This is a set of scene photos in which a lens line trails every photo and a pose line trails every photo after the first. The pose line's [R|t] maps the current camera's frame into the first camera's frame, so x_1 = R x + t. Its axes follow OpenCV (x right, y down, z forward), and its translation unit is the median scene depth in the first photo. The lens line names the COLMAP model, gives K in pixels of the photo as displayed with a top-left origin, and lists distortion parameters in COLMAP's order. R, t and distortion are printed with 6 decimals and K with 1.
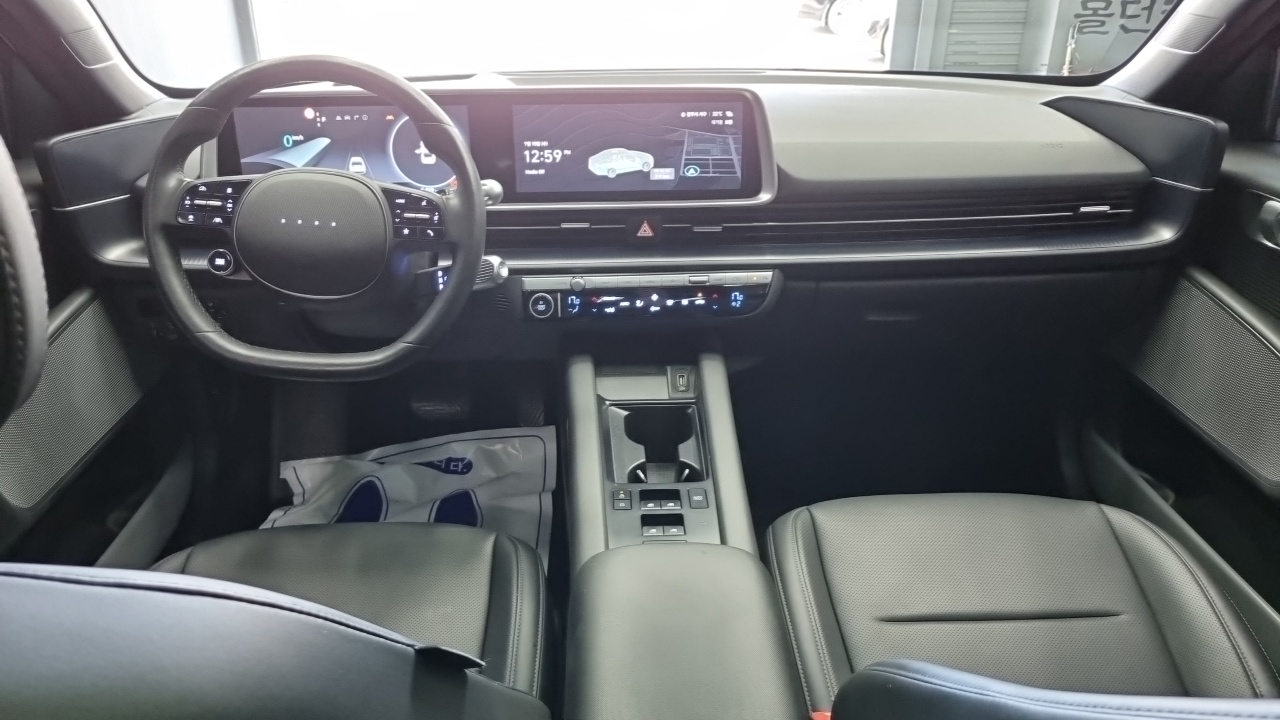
lens RADIAL K [[911.0, 0, 637.5], [0, 911.0, 362.5], [0, 0, 1]] dist [0.012343, 0.001902]
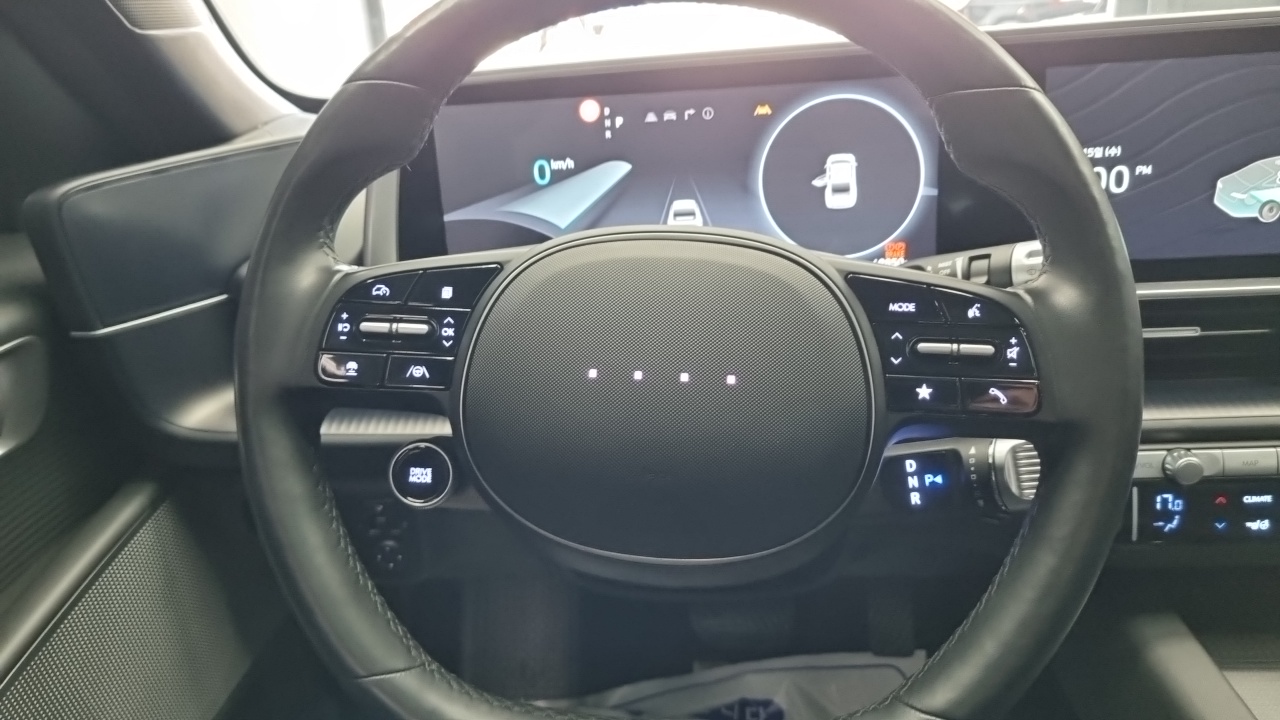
lens RADIAL K [[911.0, 0, 637.5], [0, 911.0, 362.5], [0, 0, 1]] dist [0.012343, 0.001902]
pose [[0.991768, -0.017998, -0.126774, -0.279919], [0.011055, 0.998411, -0.055259, -0.120076], [0.127567, 0.053403, 0.990391, 0.554758]]
